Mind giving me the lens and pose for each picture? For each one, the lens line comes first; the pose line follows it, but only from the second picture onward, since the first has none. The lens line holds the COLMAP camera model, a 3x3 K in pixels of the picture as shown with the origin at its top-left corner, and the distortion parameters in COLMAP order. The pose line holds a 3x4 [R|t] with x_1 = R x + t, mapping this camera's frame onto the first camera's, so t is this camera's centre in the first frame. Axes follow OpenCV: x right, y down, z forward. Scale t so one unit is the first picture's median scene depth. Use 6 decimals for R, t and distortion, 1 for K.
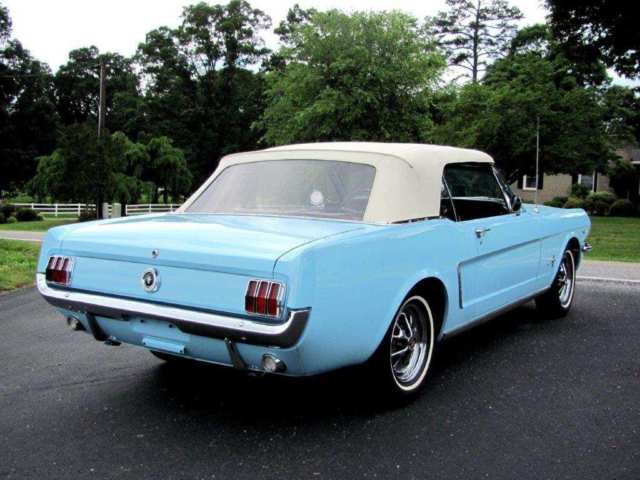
lens RADIAL K [[731.3, 0, 320.0], [0, 731.3, 240.0], [0, 0, 1]] dist [-0.234701, 0.380241]
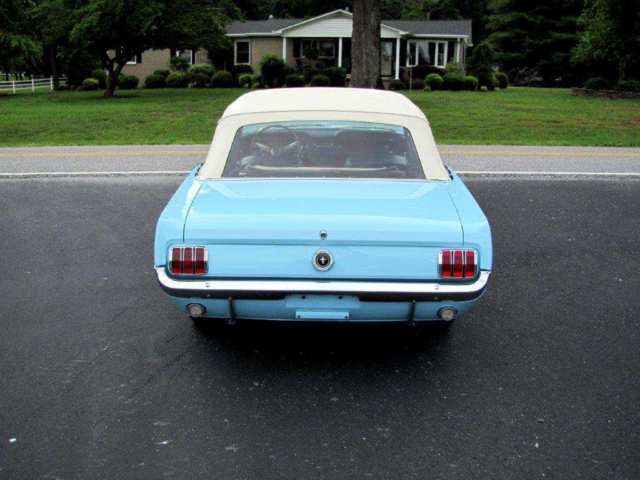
lens RADIAL K [[731.3, 0, 320.0], [0, 731.3, 240.0], [0, 0, 1]] dist [-0.234701, 0.380241]
pose [[0.842773, -0.144232, 0.518585, -0.718067], [0.050047, 0.980255, 0.191301, -0.163773], [-0.535937, -0.135270, 0.833351, 0.088156]]
